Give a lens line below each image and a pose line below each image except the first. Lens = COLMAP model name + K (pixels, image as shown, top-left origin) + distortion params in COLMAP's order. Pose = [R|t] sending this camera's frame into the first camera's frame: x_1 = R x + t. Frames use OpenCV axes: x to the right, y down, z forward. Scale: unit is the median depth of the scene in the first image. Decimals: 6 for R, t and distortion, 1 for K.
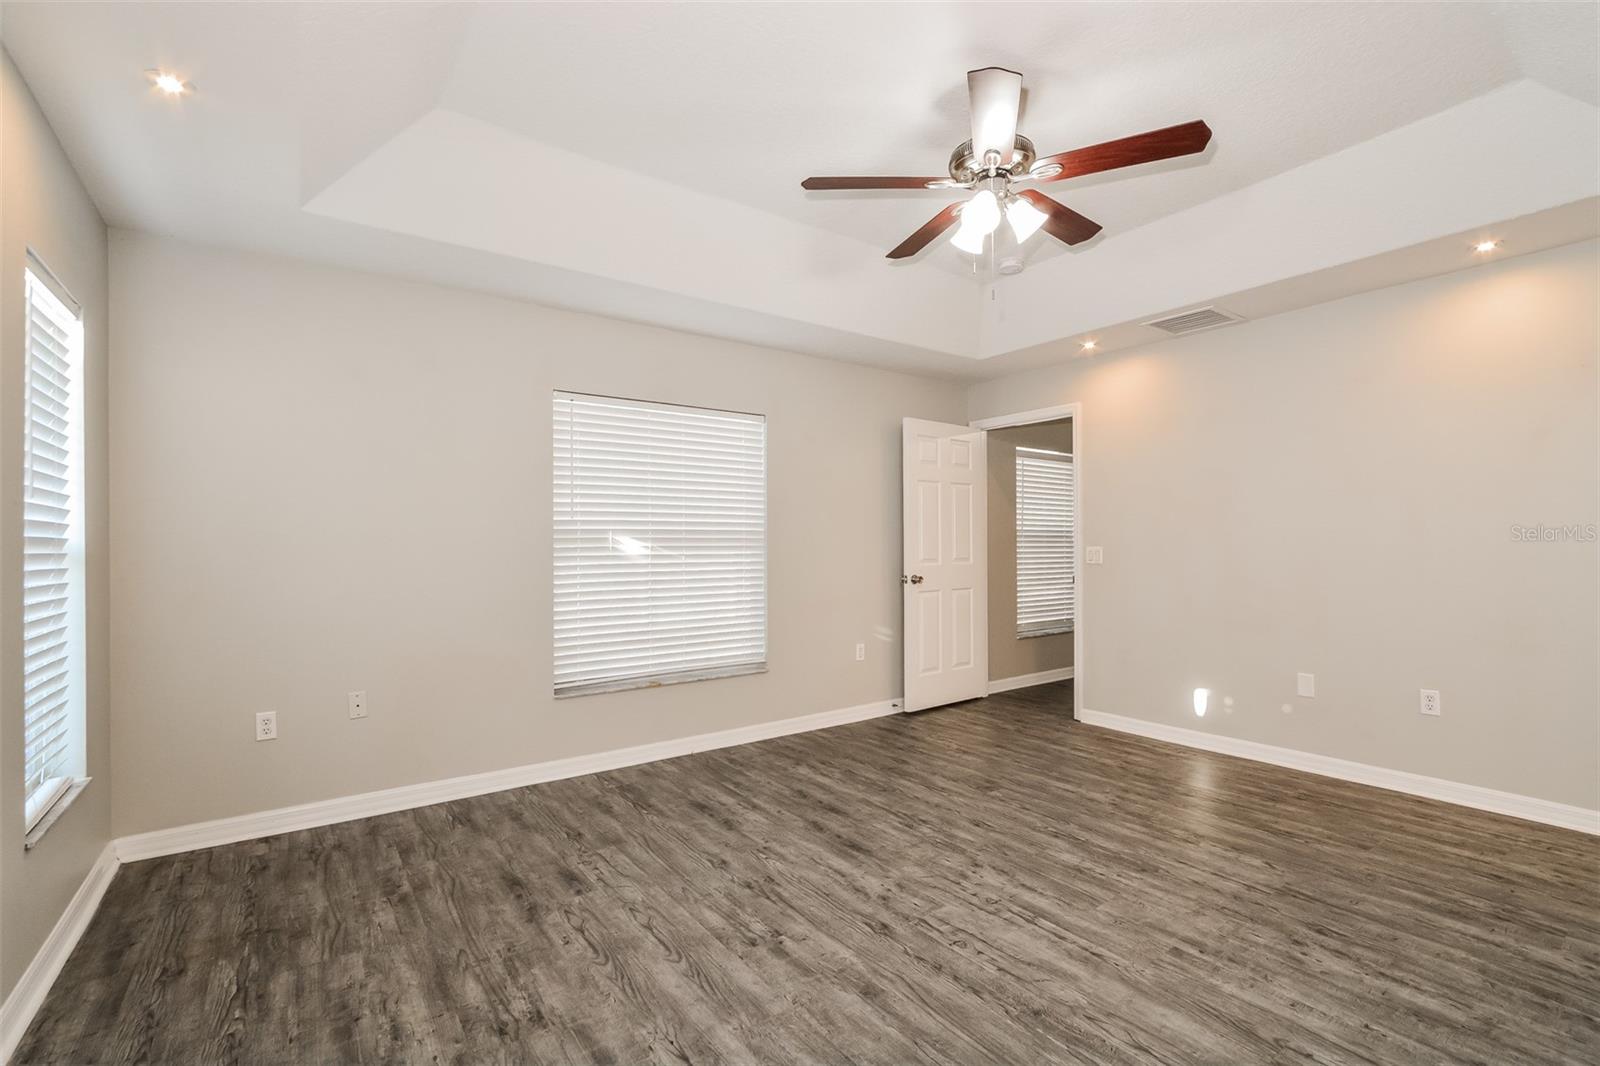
lens RADIAL K [[727.2, 0, 798.2], [0, 727.2, 540.5], [0, 0, 1]] dist [-0.000045, 0.000008]
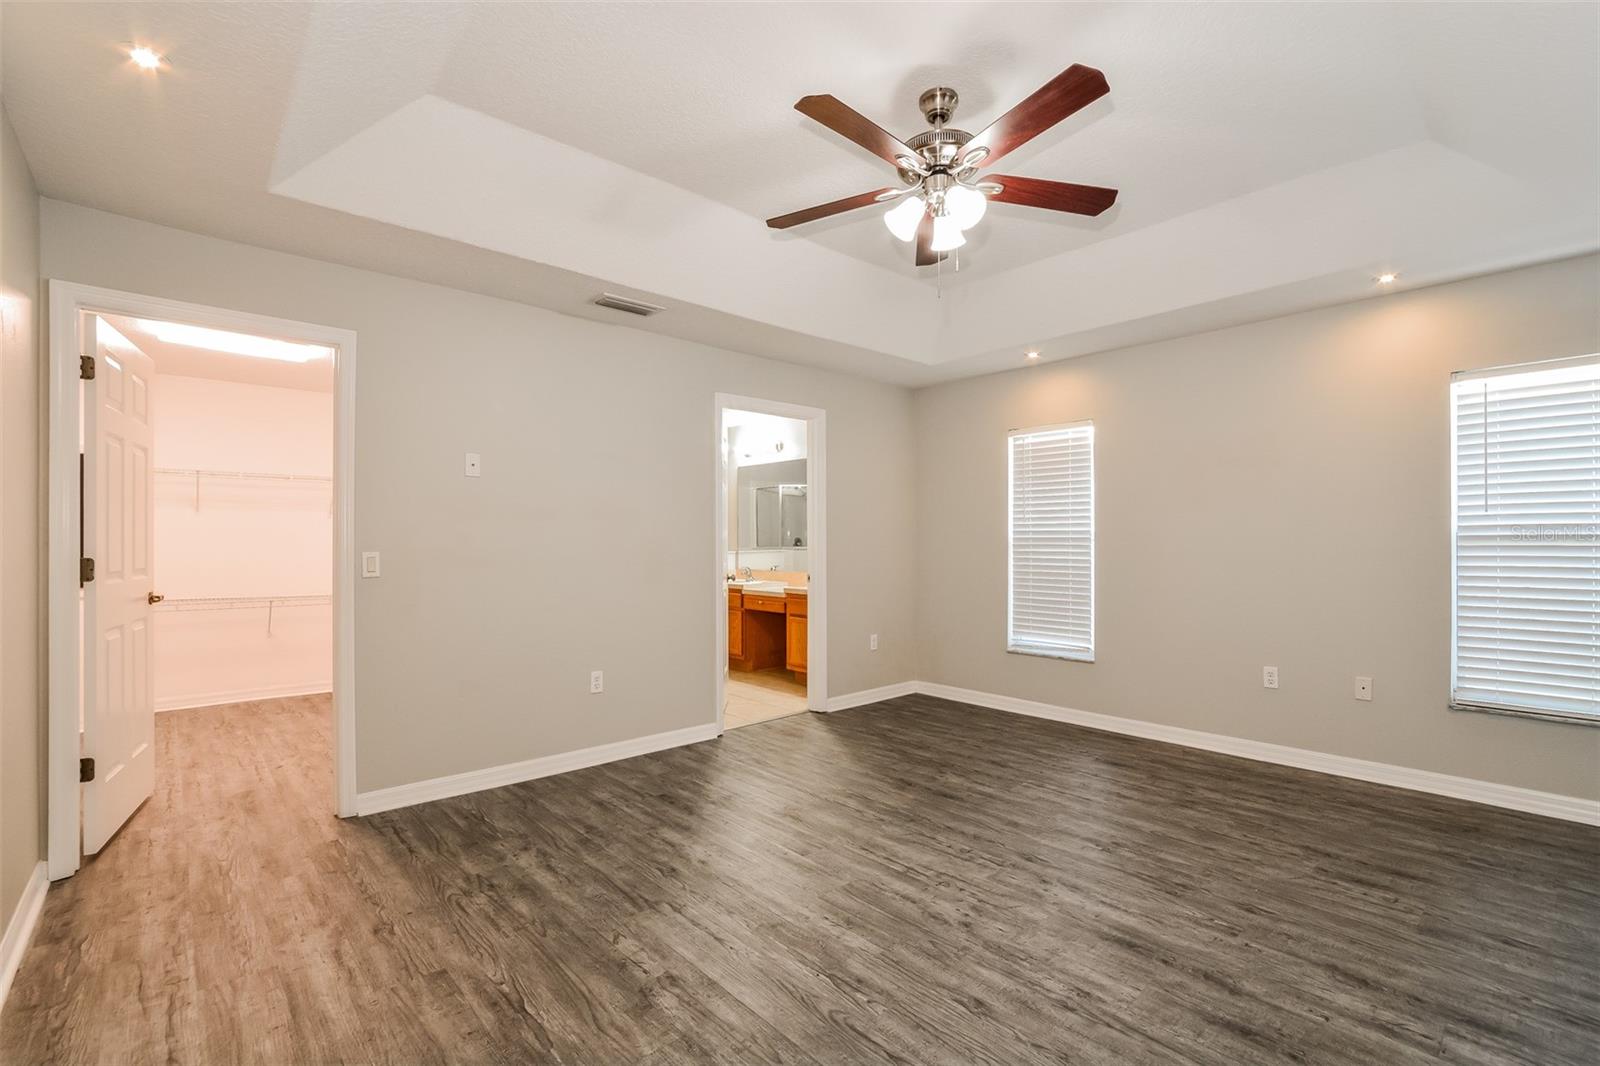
lens RADIAL K [[727.2, 0, 794.0], [0, 727.2, 537.7], [0, 0, 1]] dist [-0.000045, 0.000008]
pose [[-0.995004, 0.002803, -0.099792, 0.573265], [0.004008, 0.999921, -0.011884, 0.007419], [0.099751, -0.012224, -0.994937, 1.987091]]
